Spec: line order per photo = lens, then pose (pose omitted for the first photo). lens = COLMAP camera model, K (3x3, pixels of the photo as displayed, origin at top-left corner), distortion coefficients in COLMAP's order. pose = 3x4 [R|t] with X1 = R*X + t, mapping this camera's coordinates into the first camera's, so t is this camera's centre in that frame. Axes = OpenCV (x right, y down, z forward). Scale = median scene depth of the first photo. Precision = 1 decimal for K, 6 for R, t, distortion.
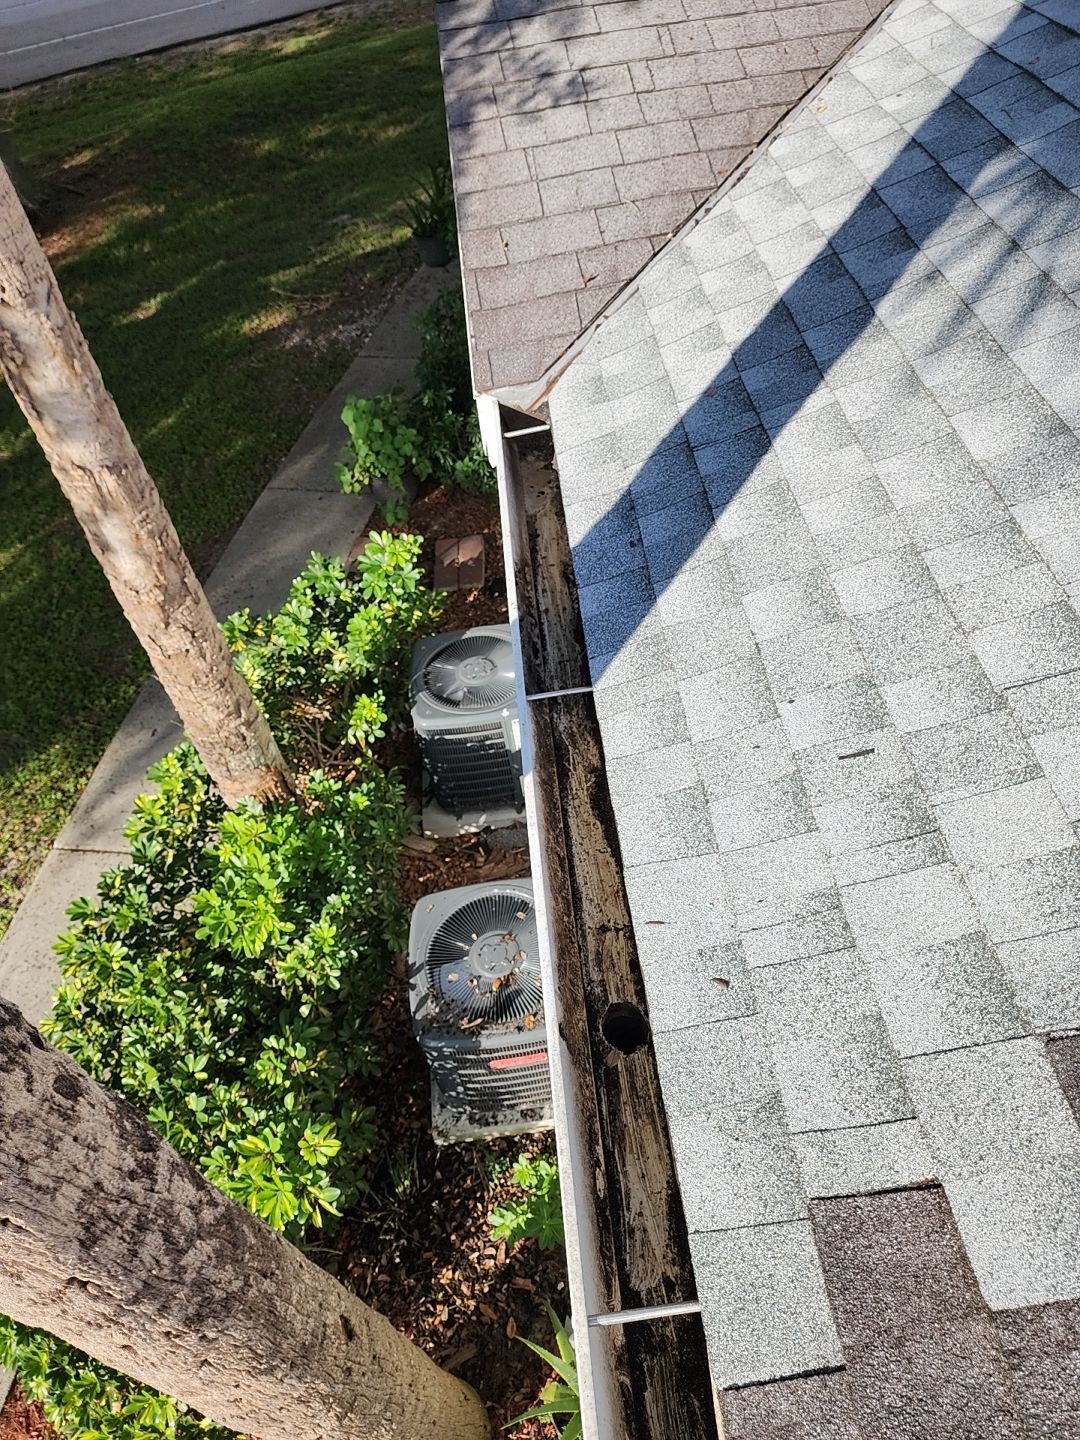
lens RADIAL K [[998.2, 0, 544.1], [0, 998.2, 736.5], [0, 0, 1]] dist [0.062525, -0.060863]
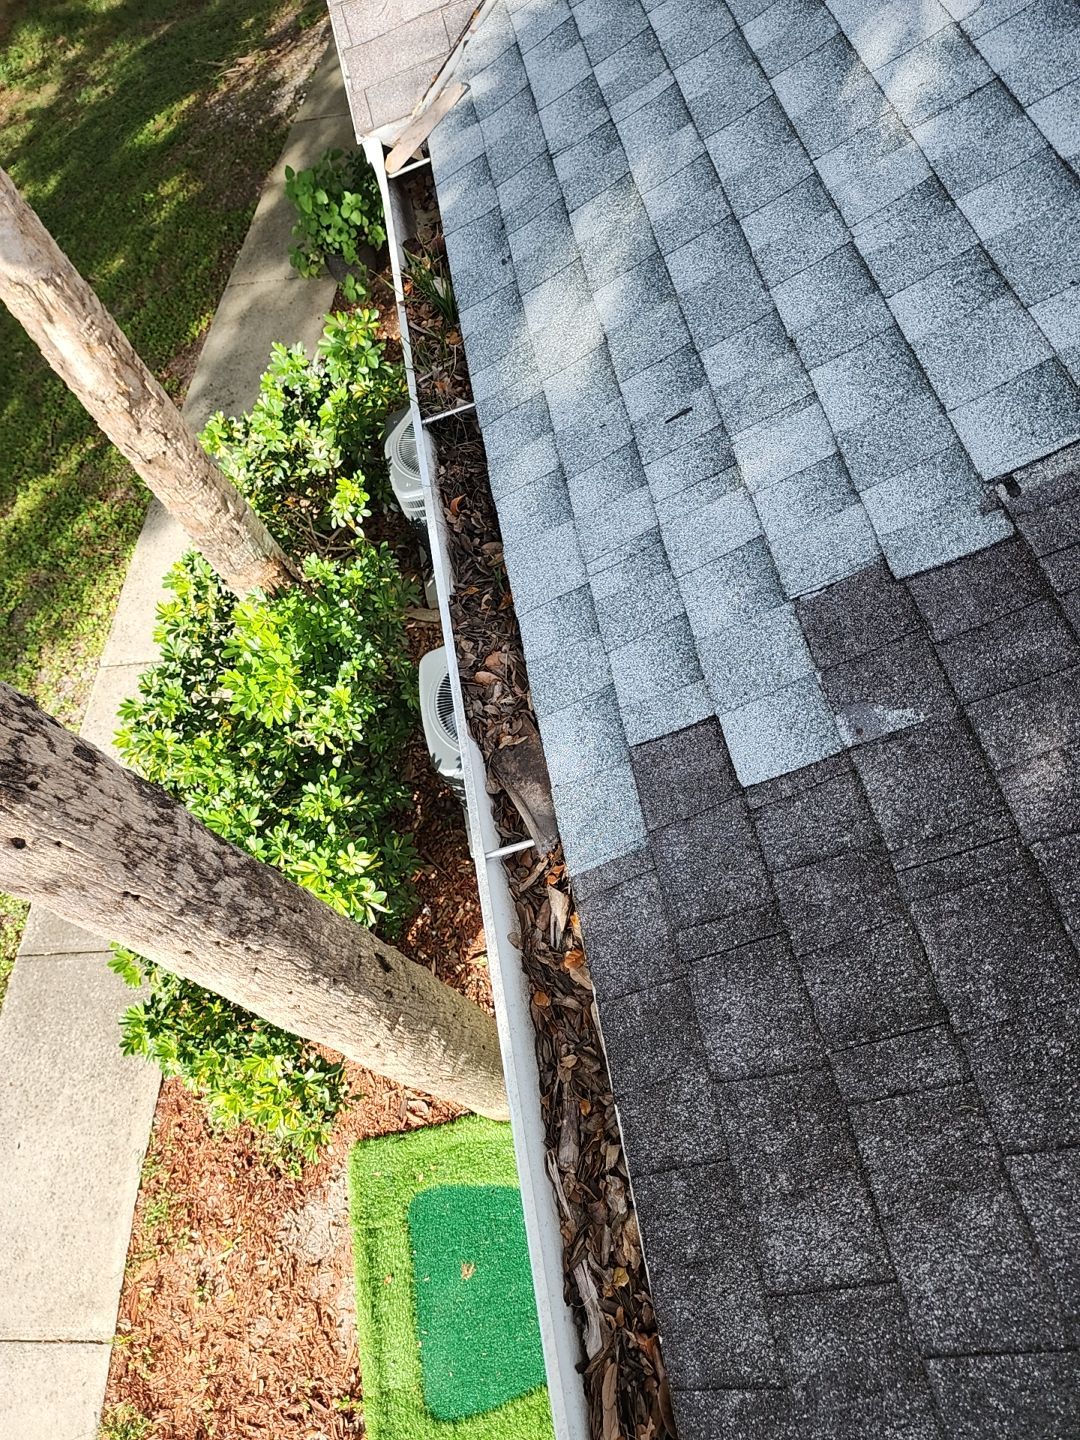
lens RADIAL K [[998.2, 0, 544.1], [0, 998.2, 736.5], [0, 0, 1]] dist [0.062525, -0.060863]
pose [[0.988185, -0.137644, -0.067408, 0.081627], [0.148657, 0.967821, 0.203034, 0.053254], [0.037292, -0.210656, 0.976849, -0.100719]]
